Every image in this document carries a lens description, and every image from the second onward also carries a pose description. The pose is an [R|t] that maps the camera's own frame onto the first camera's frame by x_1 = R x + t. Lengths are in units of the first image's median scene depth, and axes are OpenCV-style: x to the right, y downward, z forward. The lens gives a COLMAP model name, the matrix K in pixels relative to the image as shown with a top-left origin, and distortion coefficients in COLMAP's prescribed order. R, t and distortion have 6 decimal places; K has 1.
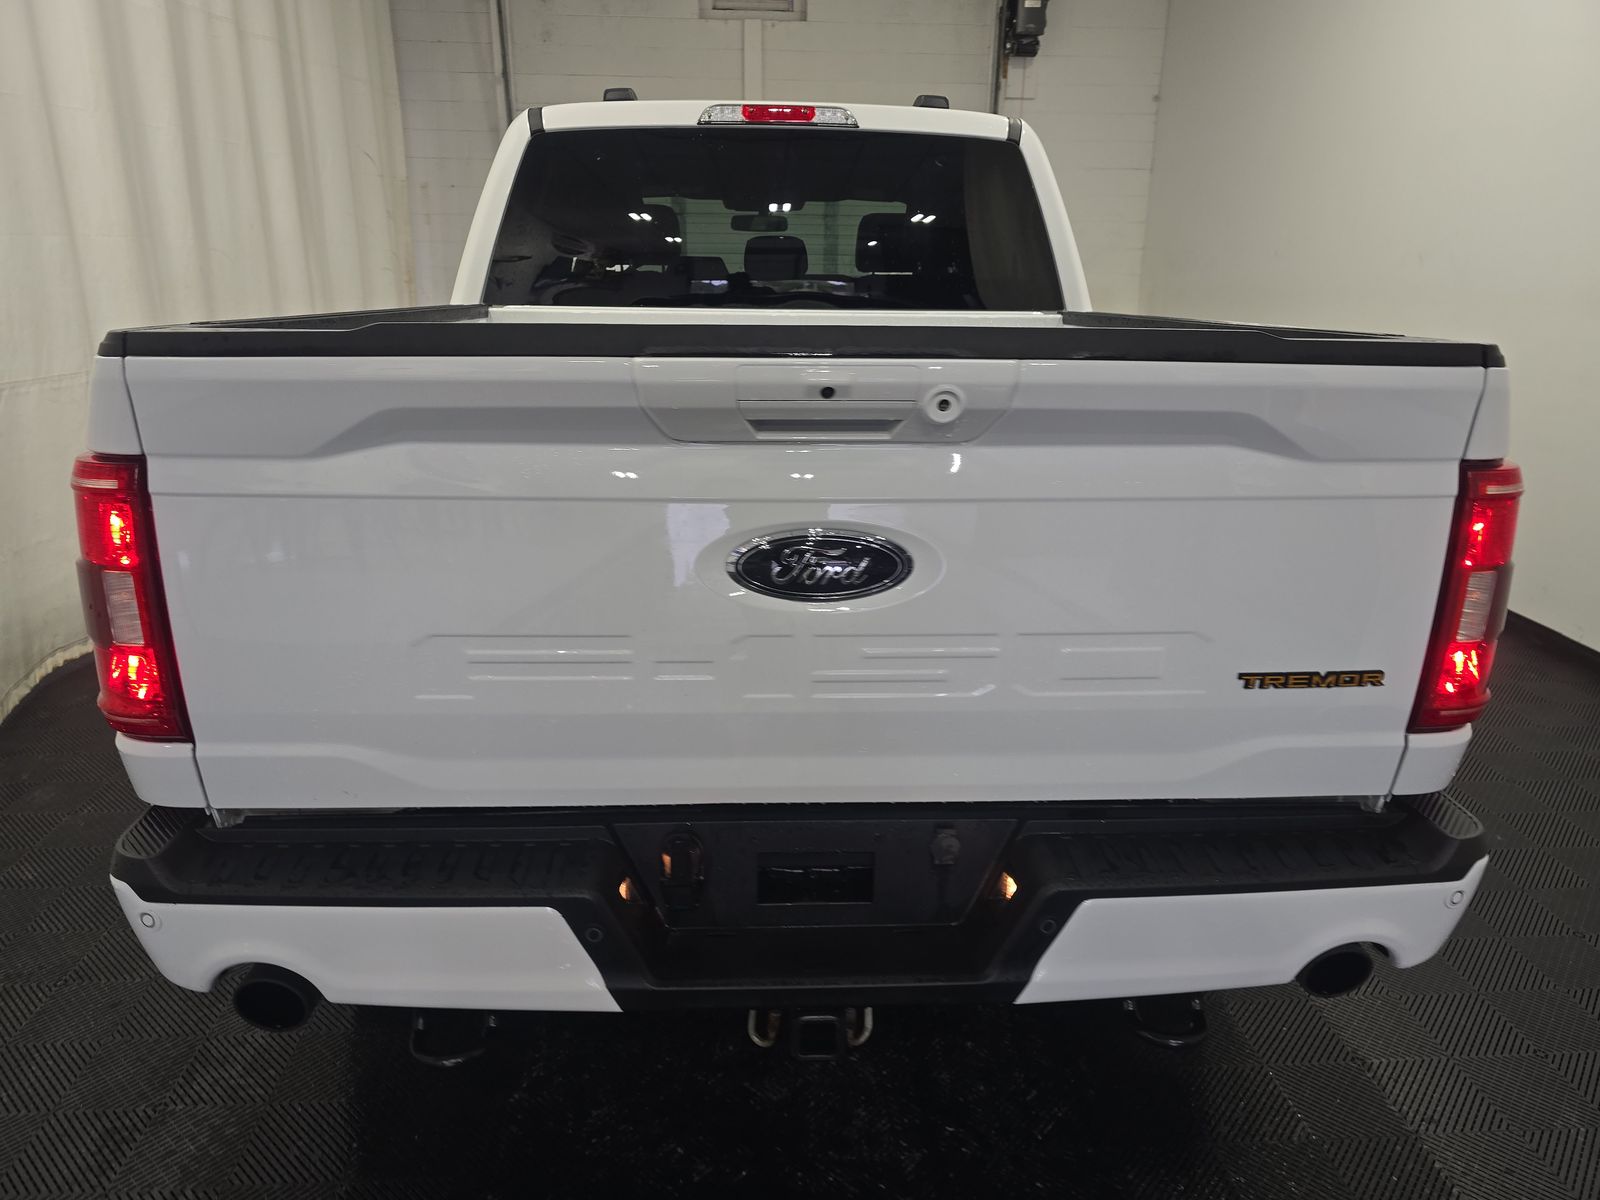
lens RADIAL K [[1100.4, 0, 802.0], [0, 1100.4, 664.5], [0, 0, 1]] dist [0.072038, -0.063898]
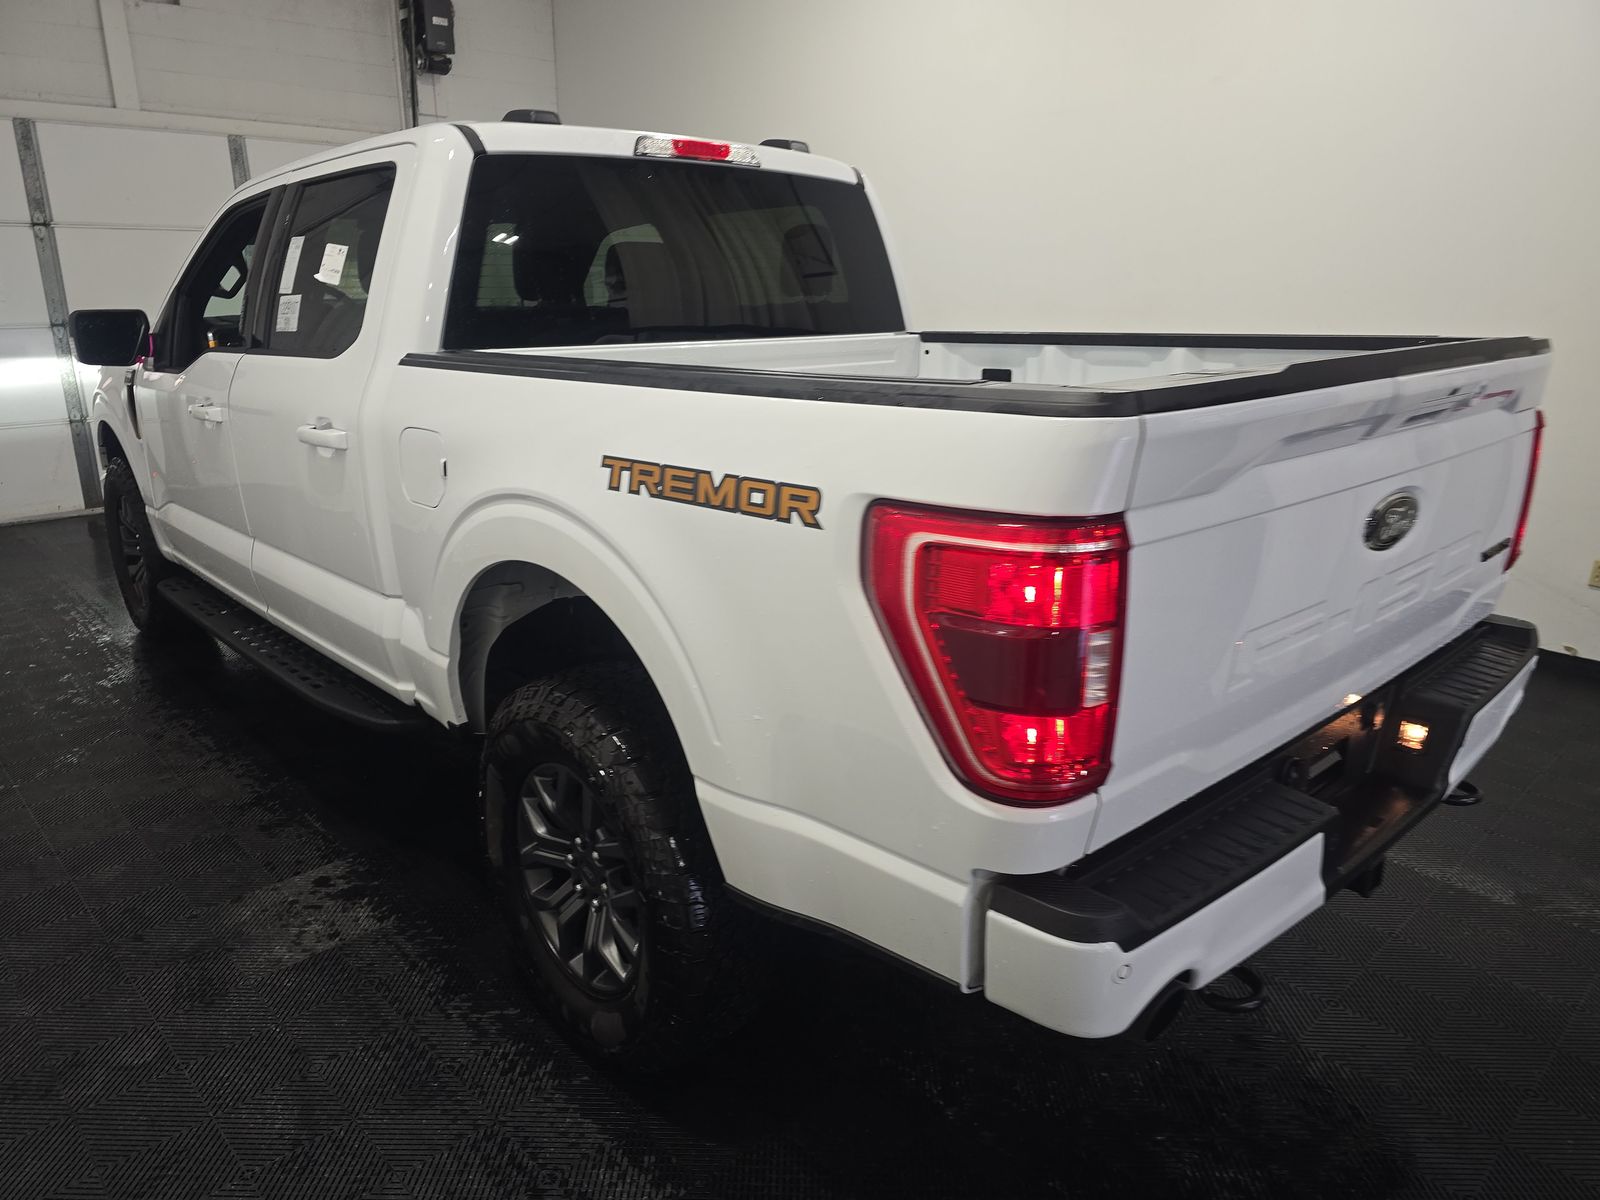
lens RADIAL K [[1100.4, 0, 802.0], [0, 1100.4, 664.5], [0, 0, 1]] dist [0.072038, -0.063898]
pose [[0.754982, -0.224838, 0.615995, -0.680072], [0.230094, 0.970485, 0.072218, -0.088721], [-0.614051, 0.087214, 0.784433, 0.183536]]
